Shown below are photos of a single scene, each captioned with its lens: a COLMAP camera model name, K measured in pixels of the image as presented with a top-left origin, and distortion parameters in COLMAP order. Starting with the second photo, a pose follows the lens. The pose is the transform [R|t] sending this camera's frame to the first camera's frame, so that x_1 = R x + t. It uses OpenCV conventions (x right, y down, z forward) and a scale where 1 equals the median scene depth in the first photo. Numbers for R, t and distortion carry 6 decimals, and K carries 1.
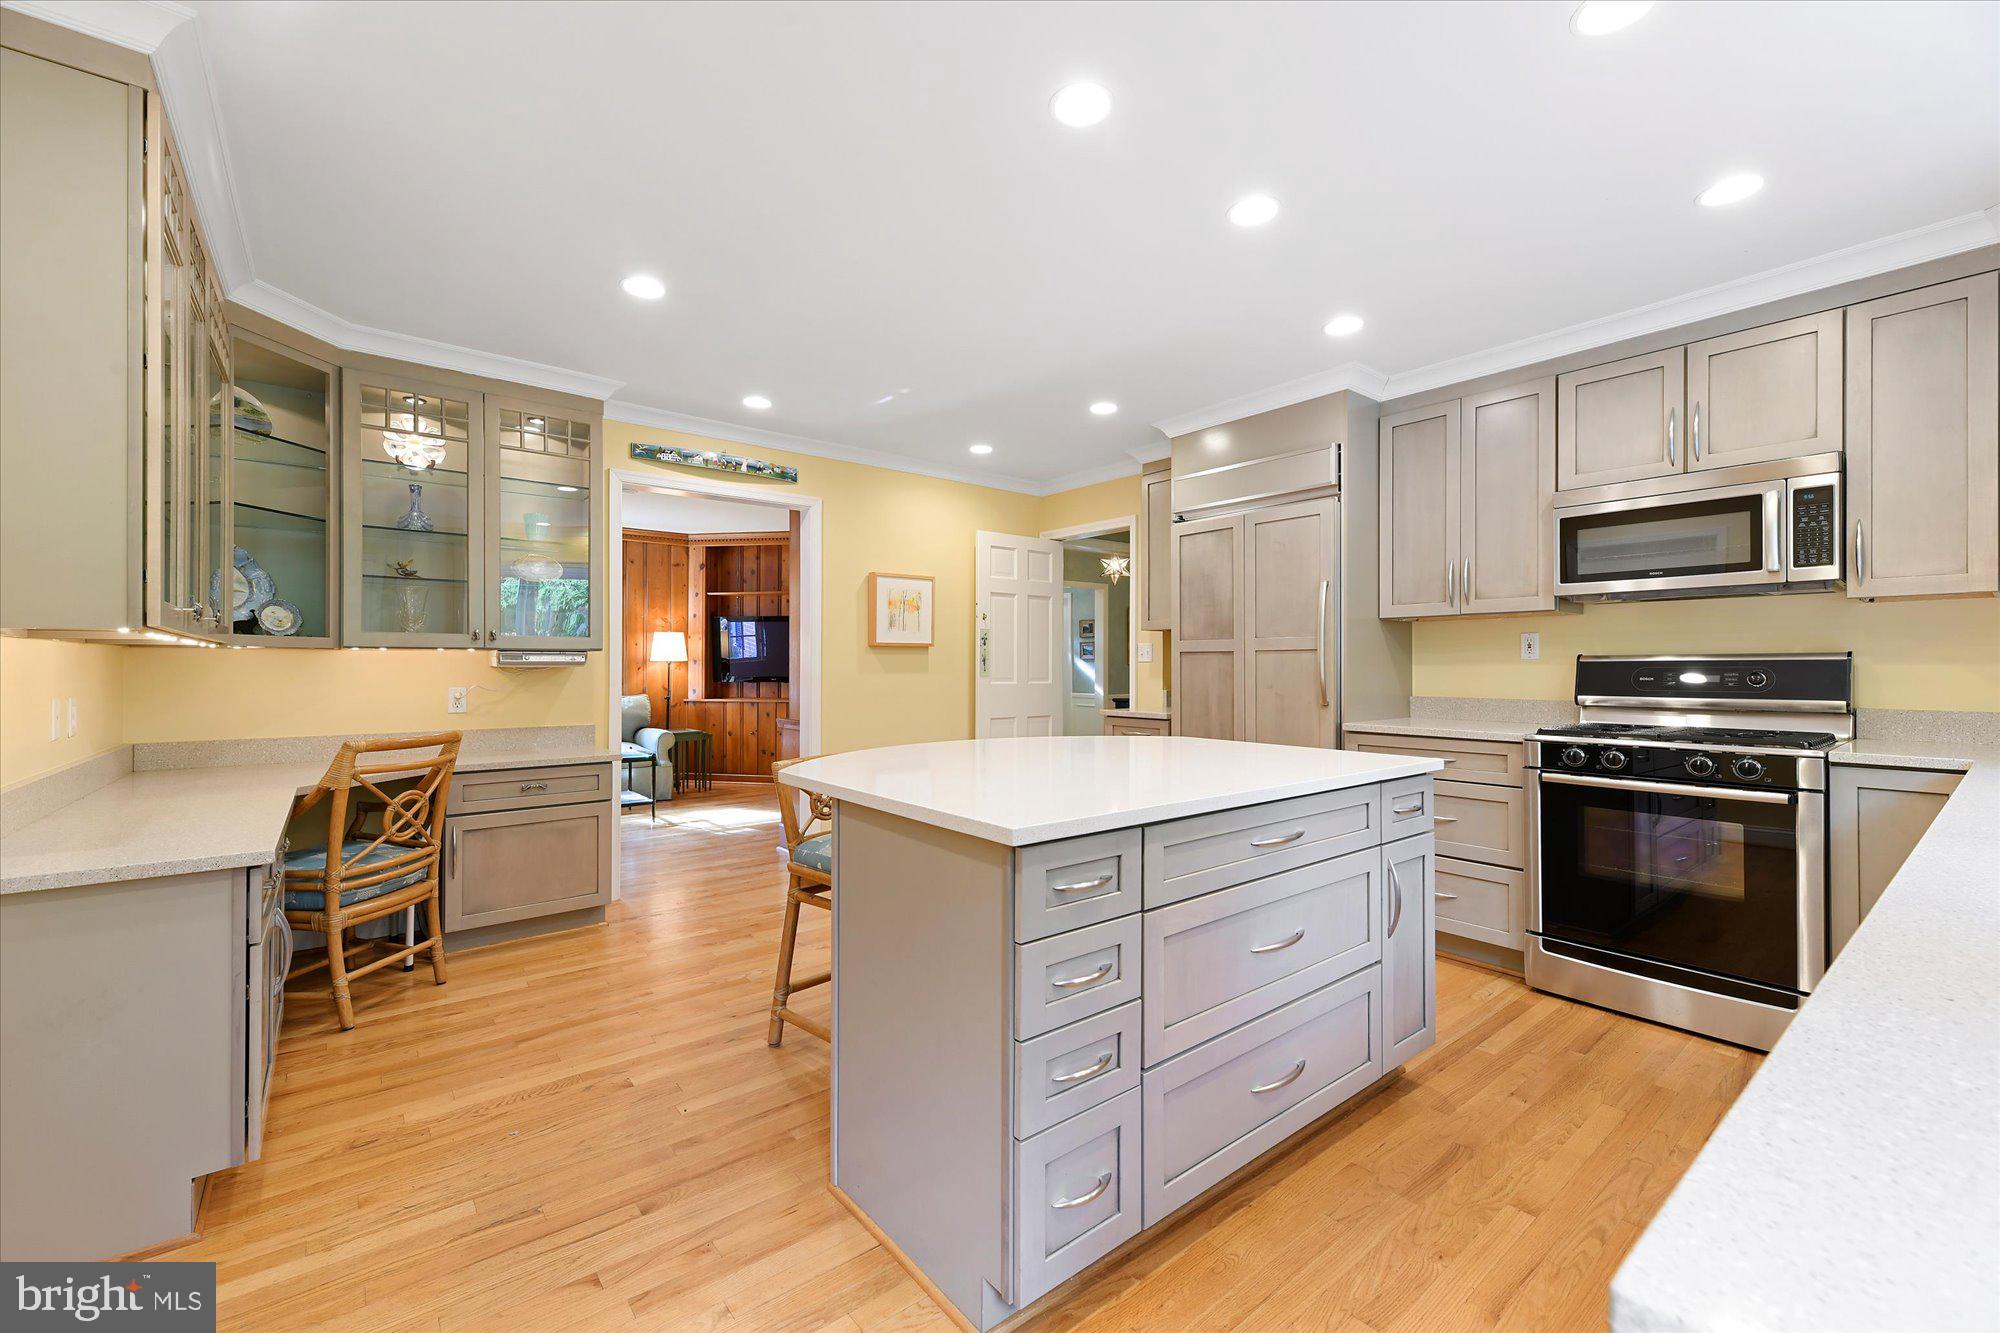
lens RADIAL K [[810.9, 0, 999.6], [0, 810.9, 662.5], [0, 0, 1]] dist [0.013576, -0.000395]
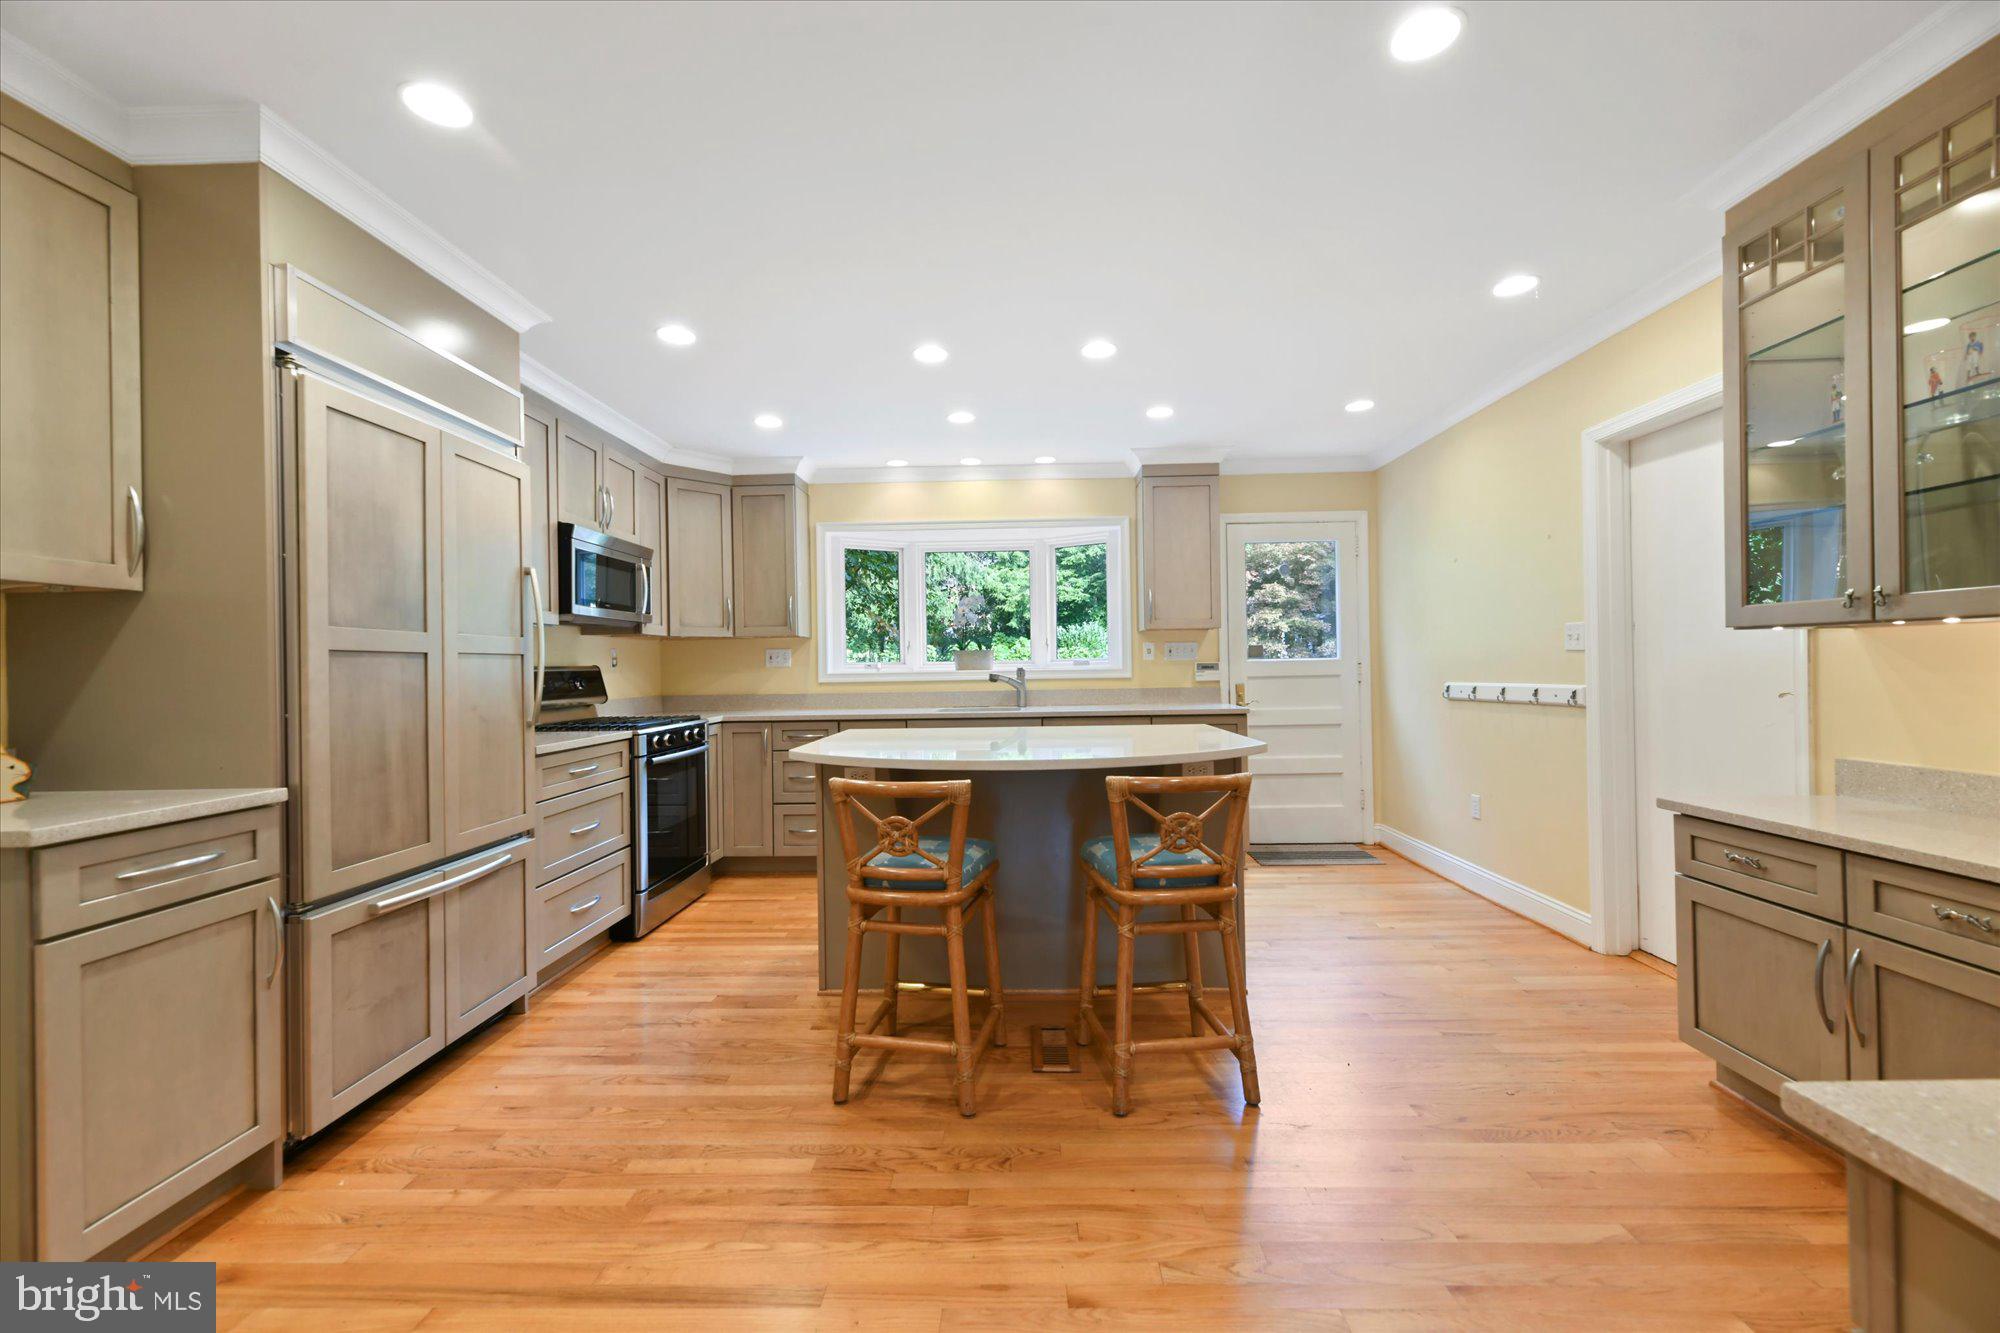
lens RADIAL K [[810.9, 0, 999.6], [0, 810.9, 662.5], [0, 0, 1]] dist [0.013576, -0.000395]
pose [[-0.759485, 0.016884, 0.650306, -0.495587], [0.013049, 0.999857, -0.010719, 0.006133], [-0.650394, 0.000345, -0.759597, 1.414232]]
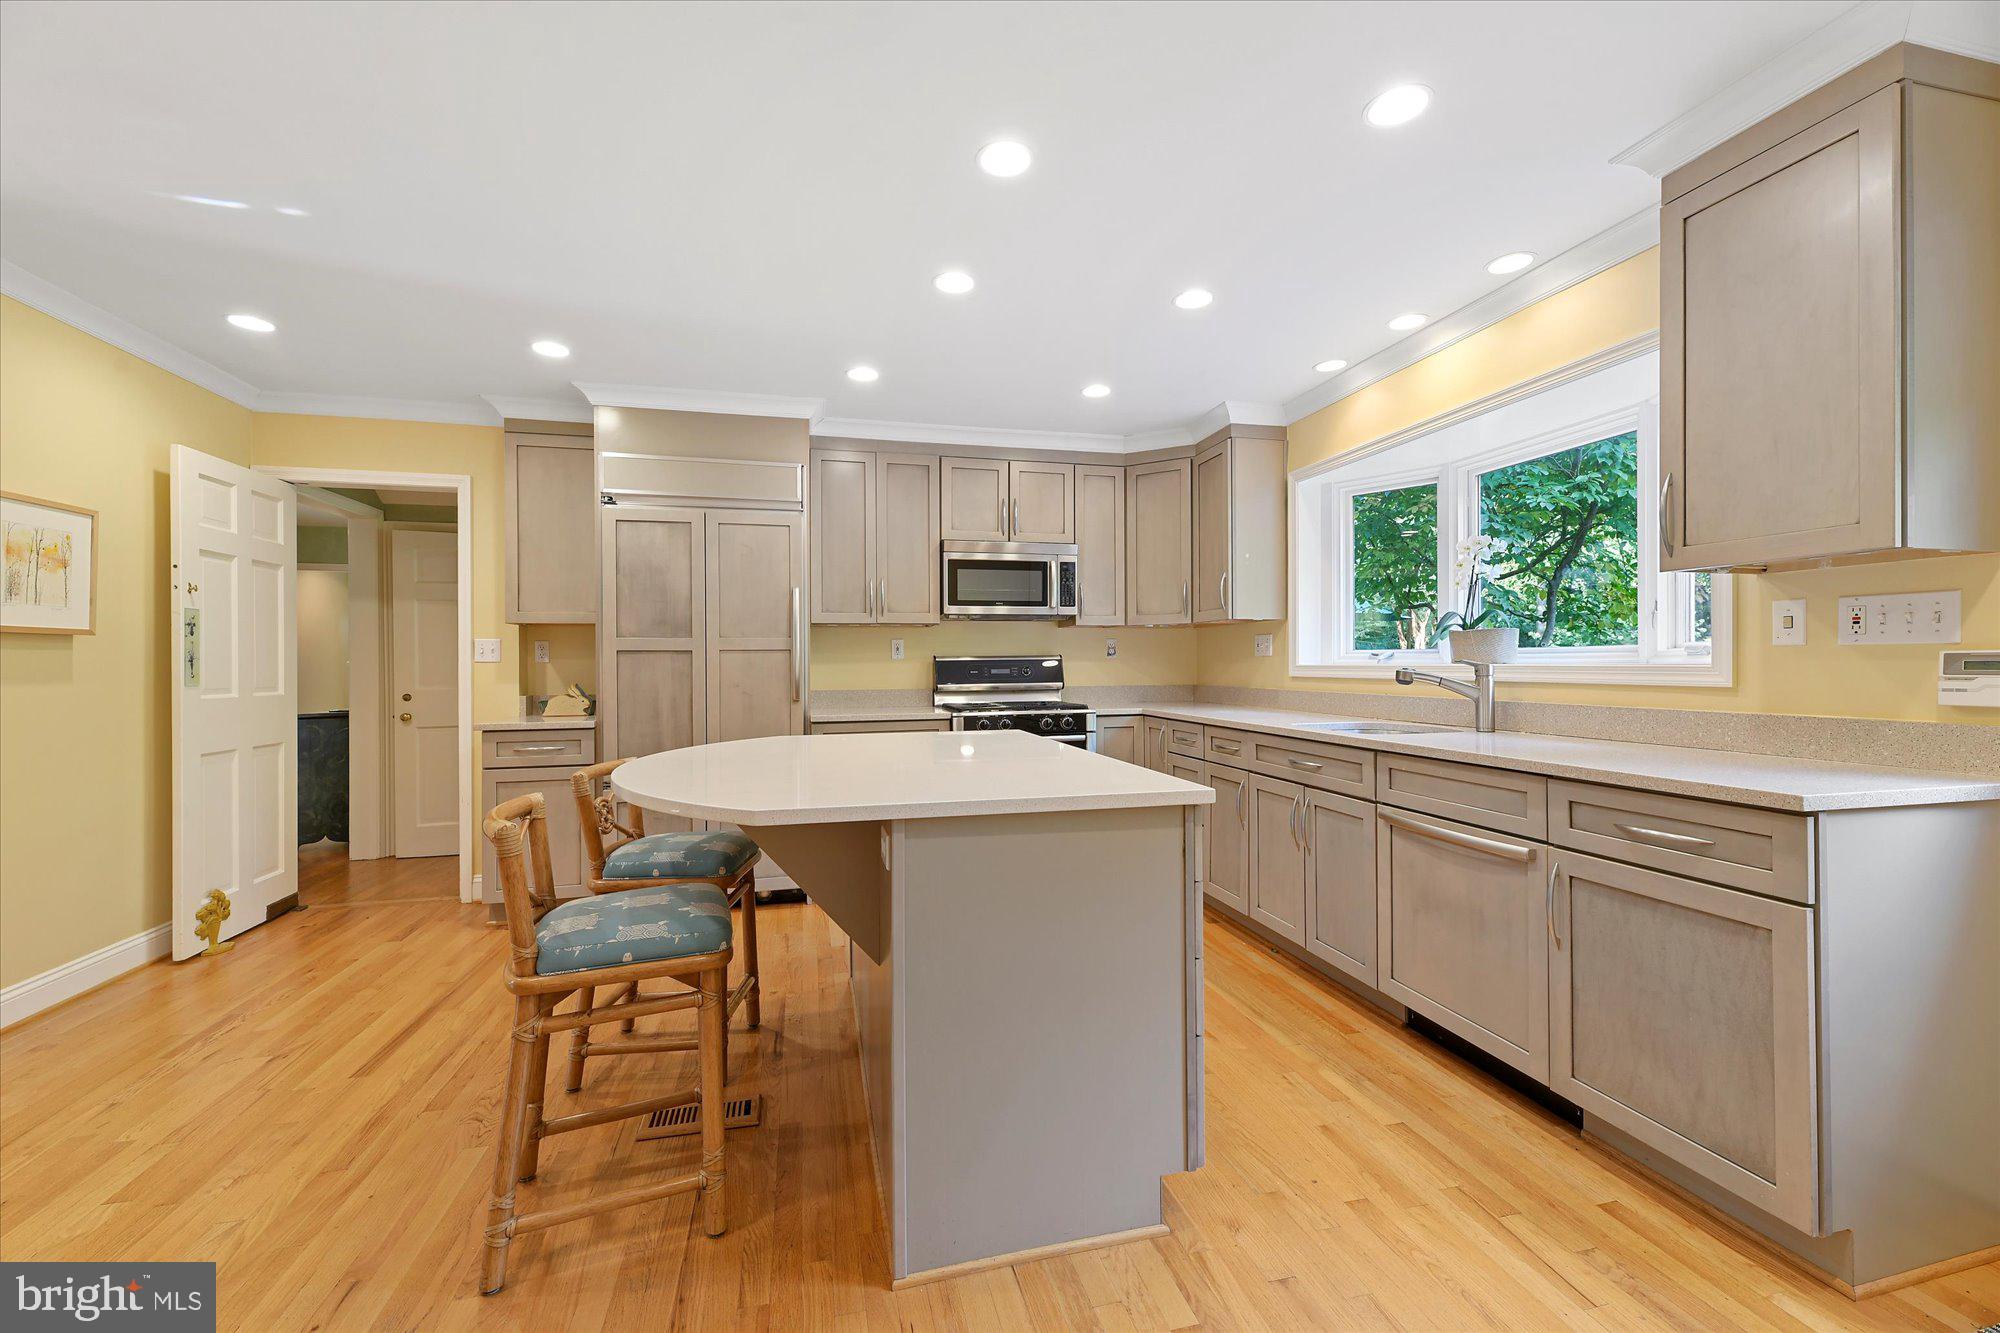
lens RADIAL K [[810.9, 0, 999.6], [0, 810.9, 662.5], [0, 0, 1]] dist [0.013576, -0.000395]
pose [[0.428891, -0.003957, 0.903347, -0.516044], [0.002596, 0.999992, 0.003148, -0.001902], [-0.903352, 0.000995, 0.428898, 0.302718]]
